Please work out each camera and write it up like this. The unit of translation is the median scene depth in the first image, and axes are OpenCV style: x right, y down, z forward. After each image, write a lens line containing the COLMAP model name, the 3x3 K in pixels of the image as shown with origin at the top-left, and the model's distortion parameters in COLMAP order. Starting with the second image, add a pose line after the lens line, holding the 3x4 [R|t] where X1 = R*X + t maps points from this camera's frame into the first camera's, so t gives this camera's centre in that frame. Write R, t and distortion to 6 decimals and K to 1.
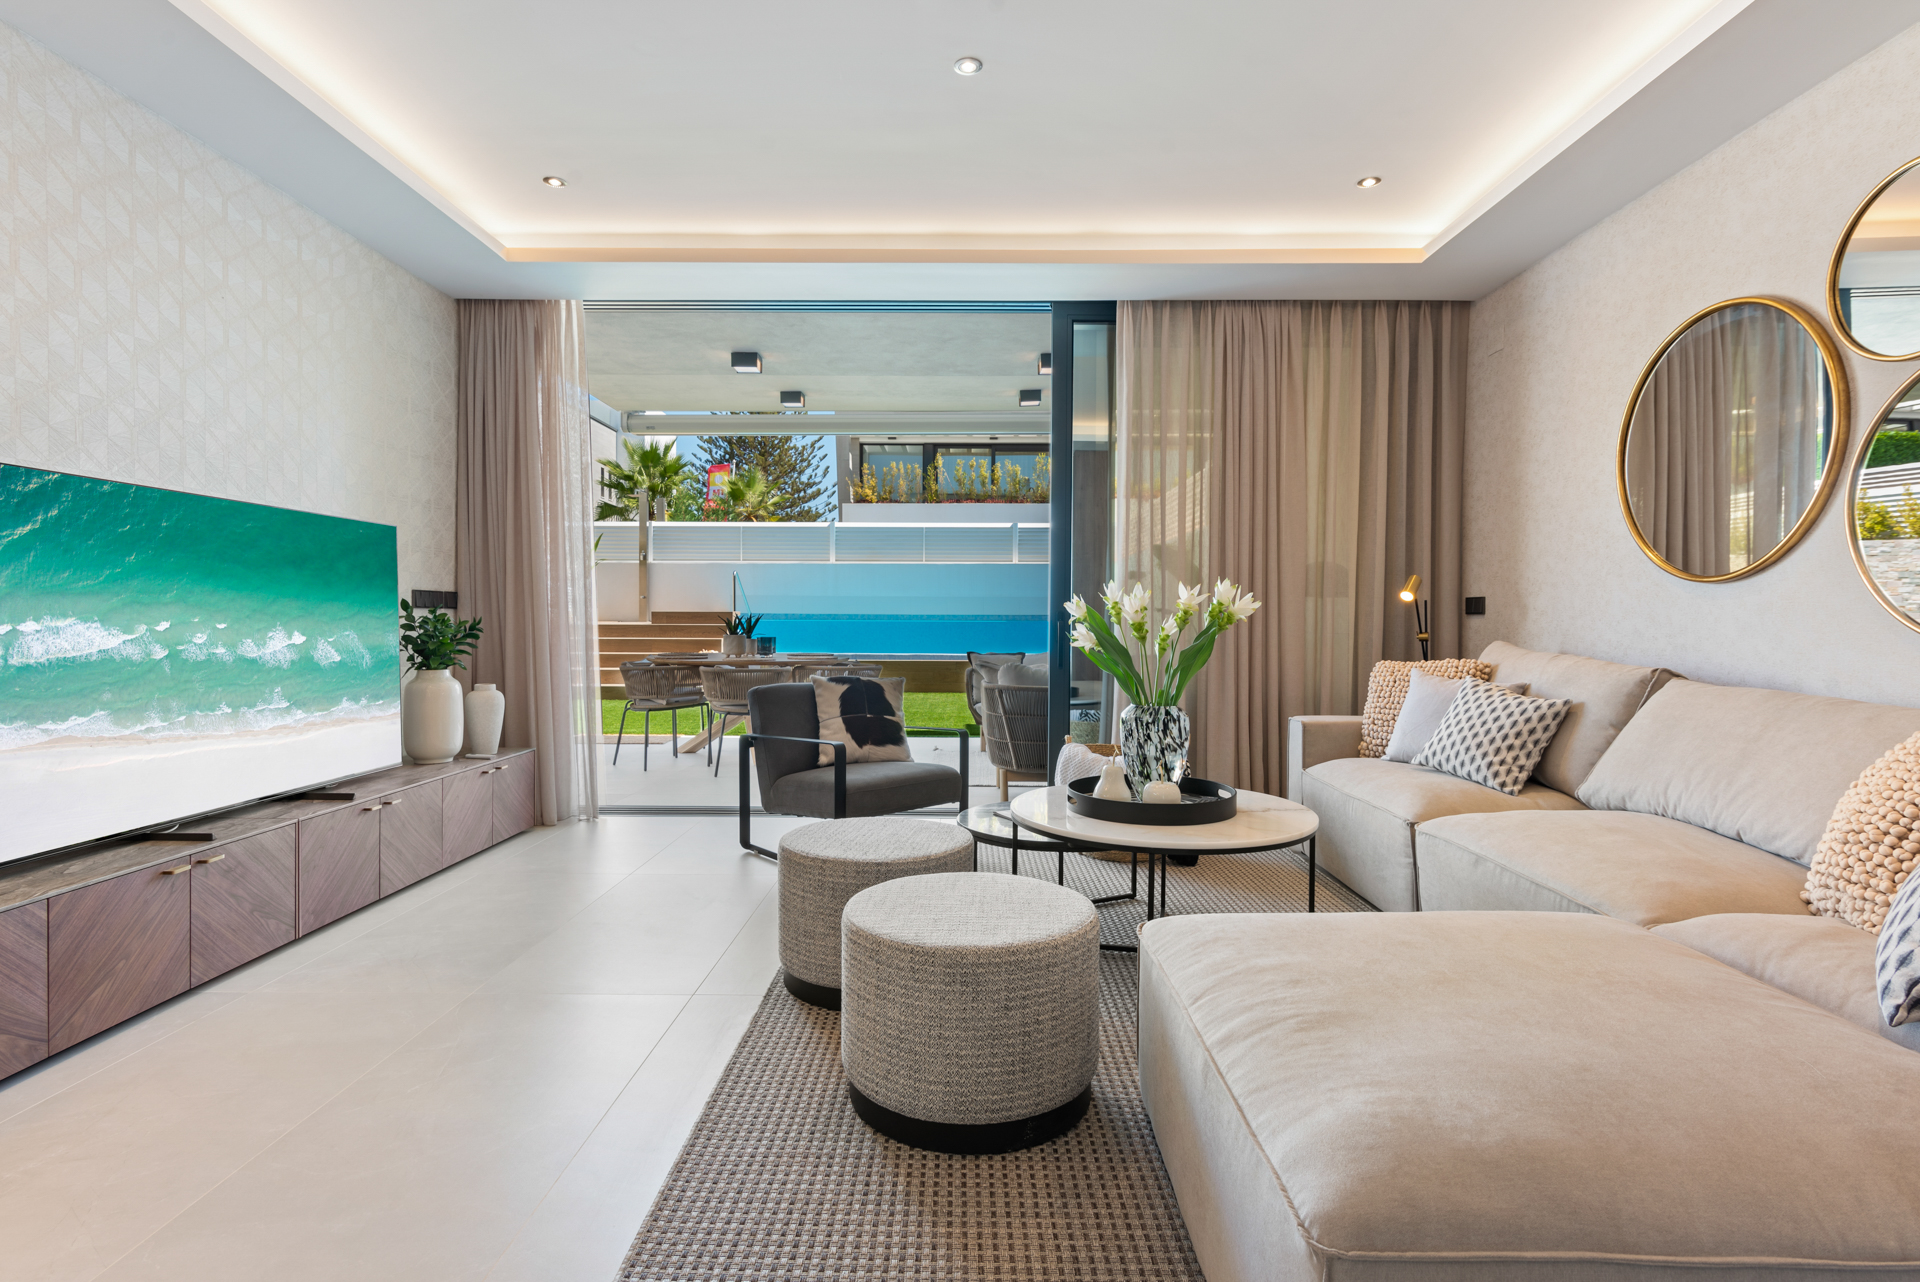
lens RADIAL K [[946.3, 0, 964.7], [0, 946.3, 626.3], [0, 0, 1]] dist [-0.004082, -0.001200]
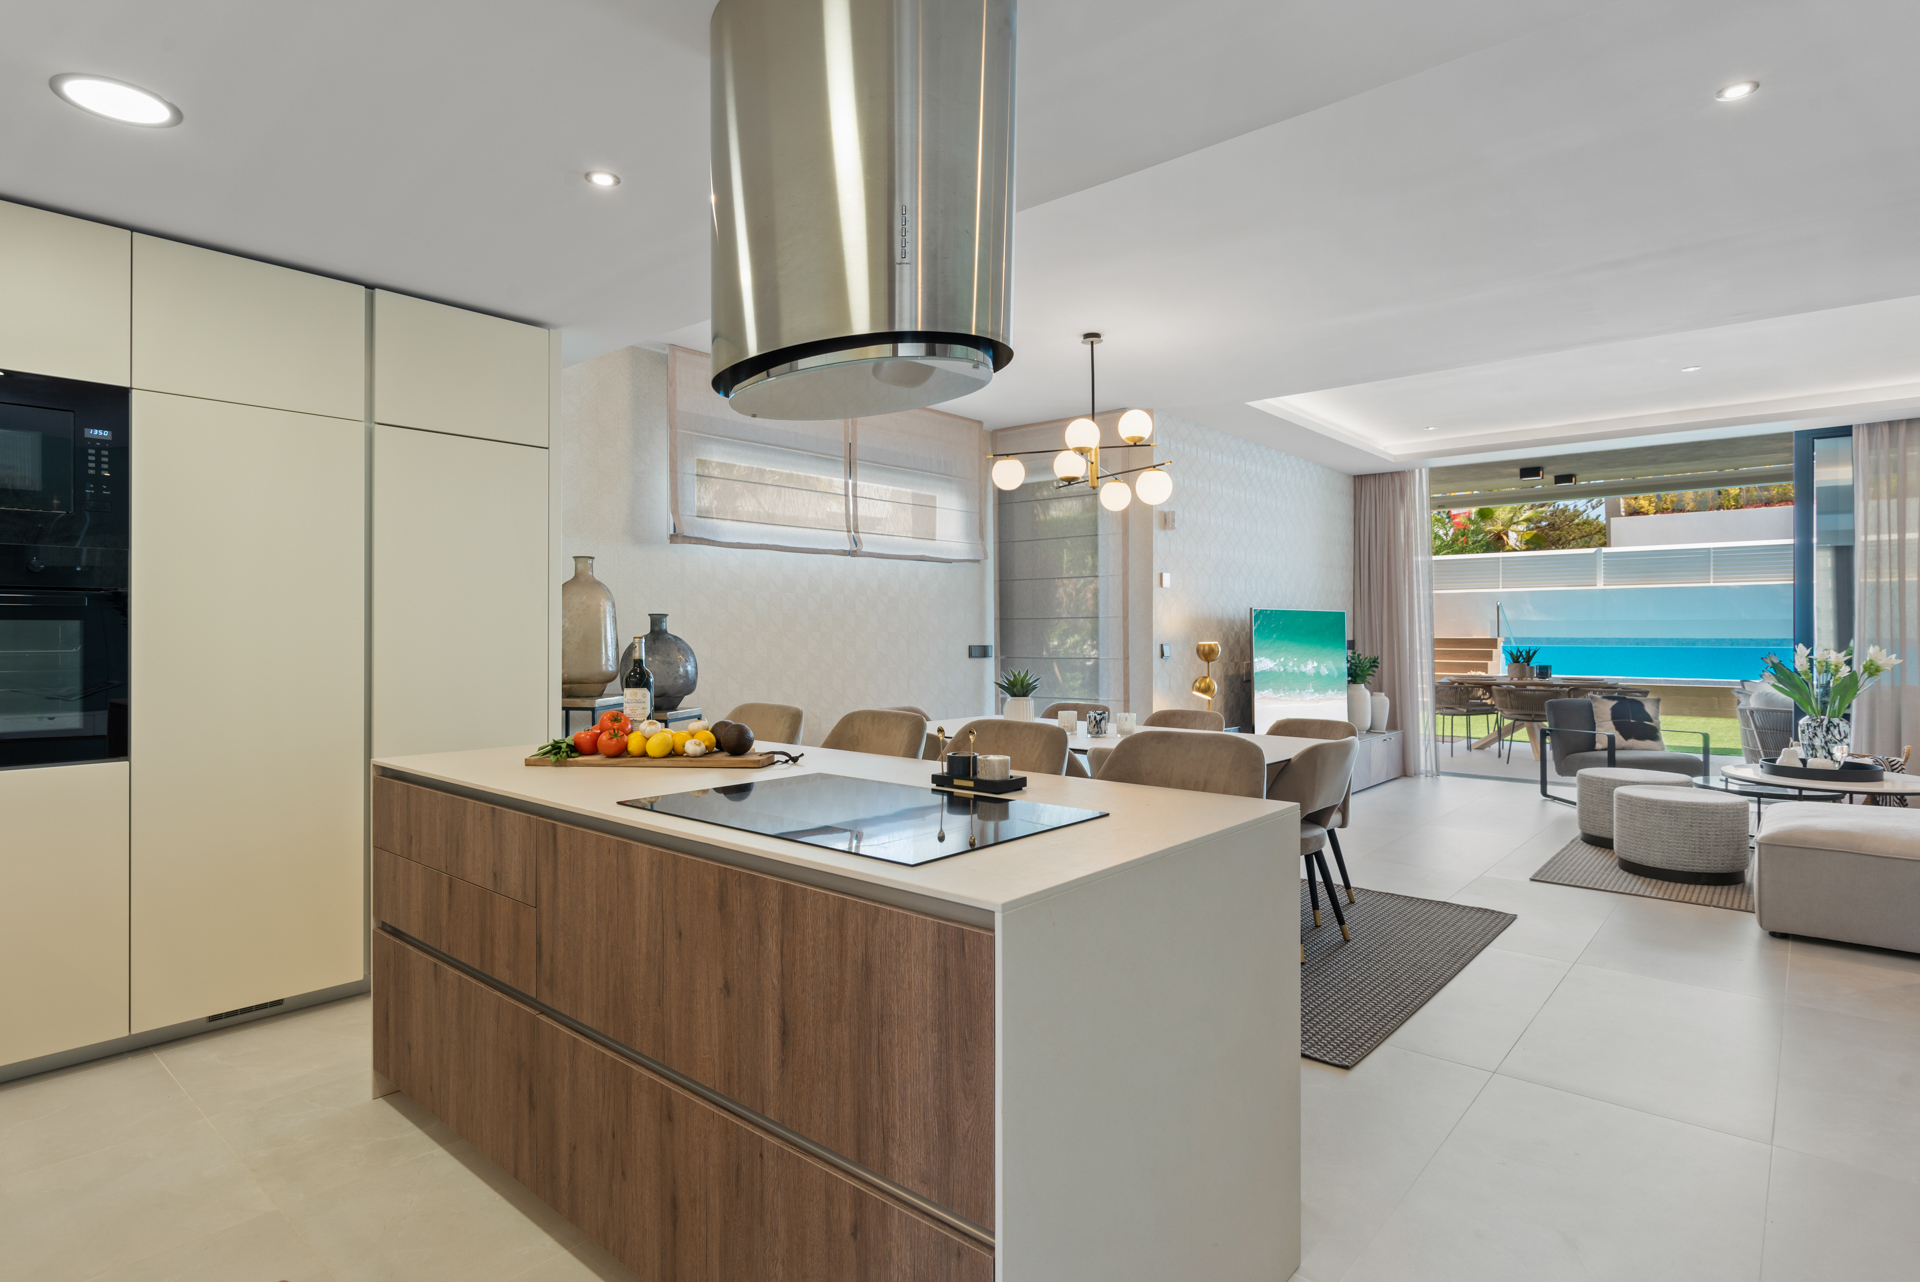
lens RADIAL K [[991.0, 0, 976.6], [0, 991.0, 630.3], [0, 0, 1]] dist [0.012197, 0.000513]
pose [[0.767574, -0.006292, -0.640929, 0.126116], [0.000421, 0.999957, -0.009312, -0.042114], [0.640960, 0.006878, 0.767544, -0.985354]]
